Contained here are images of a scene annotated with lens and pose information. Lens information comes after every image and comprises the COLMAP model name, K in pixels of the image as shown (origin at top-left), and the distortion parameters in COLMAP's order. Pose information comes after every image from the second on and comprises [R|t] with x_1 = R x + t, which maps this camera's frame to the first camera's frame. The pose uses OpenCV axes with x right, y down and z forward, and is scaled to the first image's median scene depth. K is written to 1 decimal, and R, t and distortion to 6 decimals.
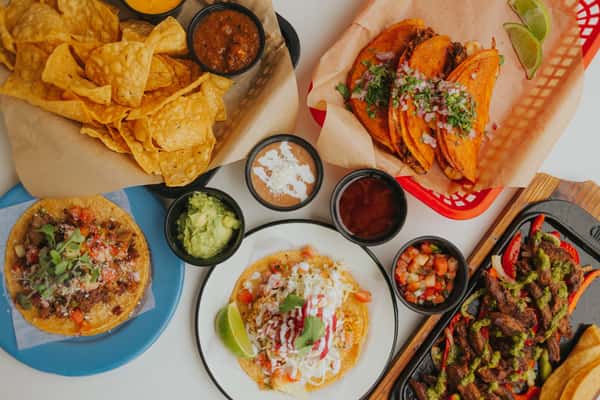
lens RADIAL K [[617.5, 0, 300.0], [0, 617.5, 200.0], [0, 0, 1]] dist [-0.006386, -0.029496]
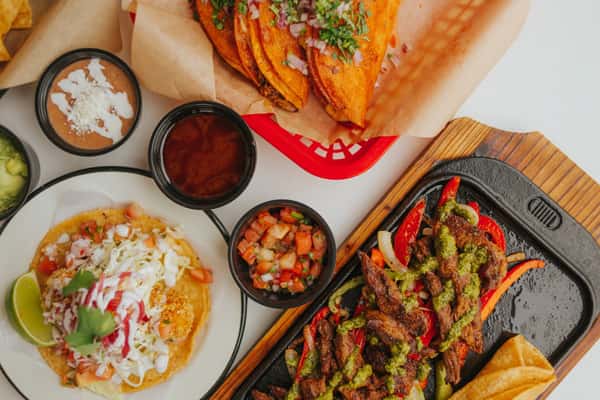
lens RADIAL K [[617.5, 0, 300.0], [0, 617.5, 200.0], [0, 0, 1]] dist [-0.006386, -0.029496]
pose [[0.994470, 0.054401, -0.089828, 0.287111], [-0.044403, 0.992964, 0.109781, -0.020429], [0.095168, -0.105185, 0.989888, 0.291258]]
